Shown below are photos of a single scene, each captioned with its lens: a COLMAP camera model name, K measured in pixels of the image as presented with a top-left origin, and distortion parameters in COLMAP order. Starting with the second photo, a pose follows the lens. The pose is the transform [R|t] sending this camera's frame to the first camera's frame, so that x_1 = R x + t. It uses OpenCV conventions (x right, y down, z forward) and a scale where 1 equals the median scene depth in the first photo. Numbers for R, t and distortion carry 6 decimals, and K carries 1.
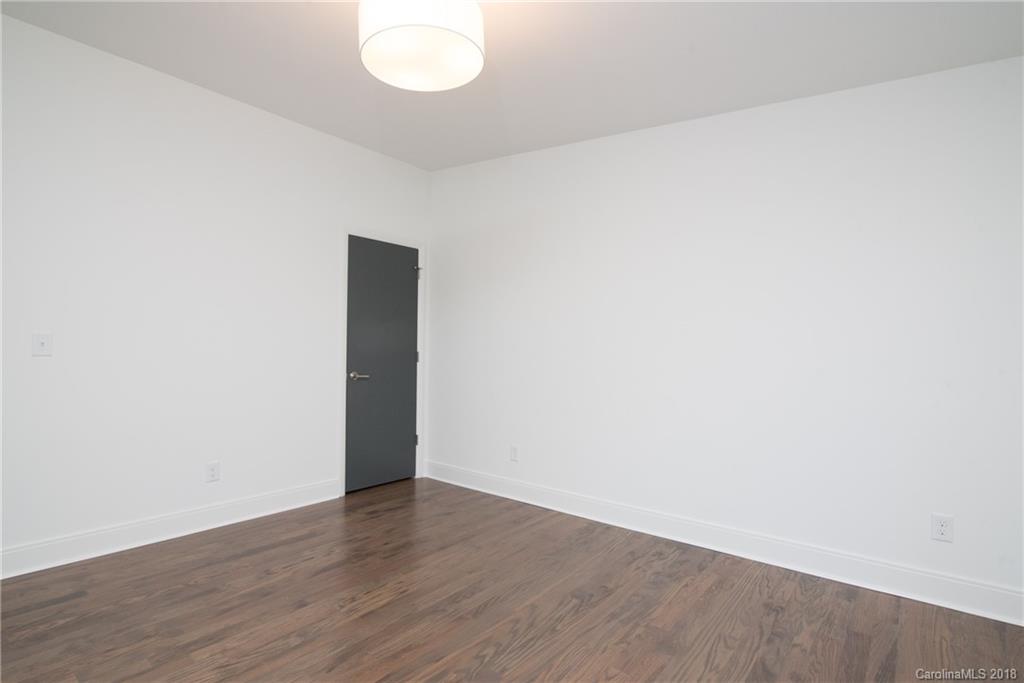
lens RADIAL K [[508.2, 0, 511.1], [0, 508.2, 344.0], [0, 0, 1]] dist [-0.010818, -0.001089]
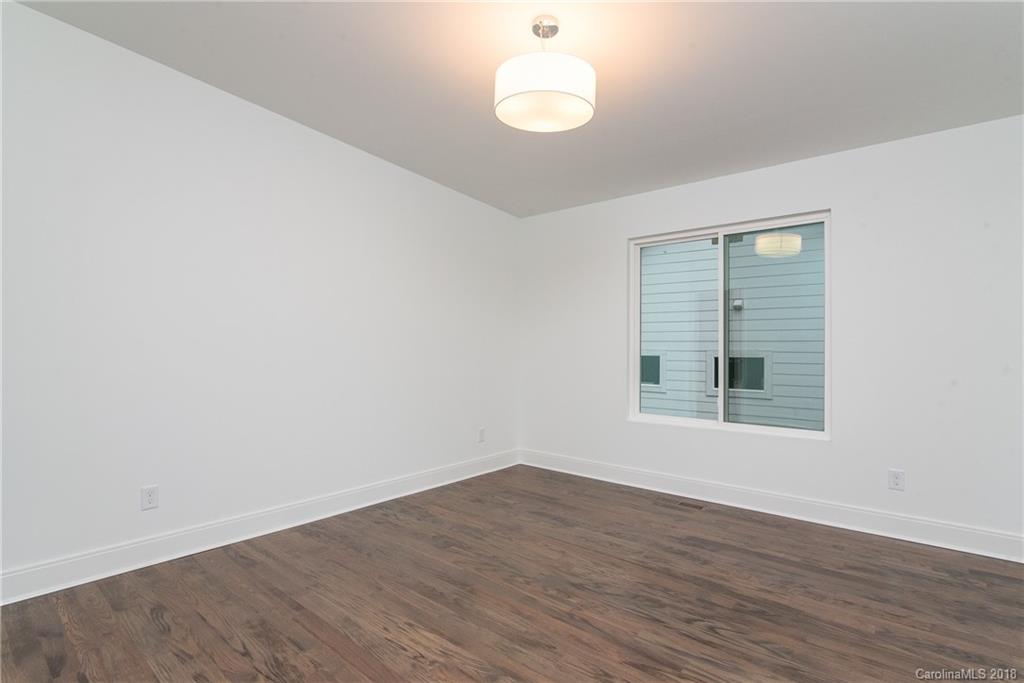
lens RADIAL K [[508.2, 0, 511.0], [0, 508.2, 341.9], [0, 0, 1]] dist [-0.010818, -0.001089]
pose [[0.010966, -0.001753, 0.999938, -1.081590], [-0.012359, 0.999922, 0.001888, -0.008159], [-0.999863, -0.012379, 0.010944, 0.811875]]
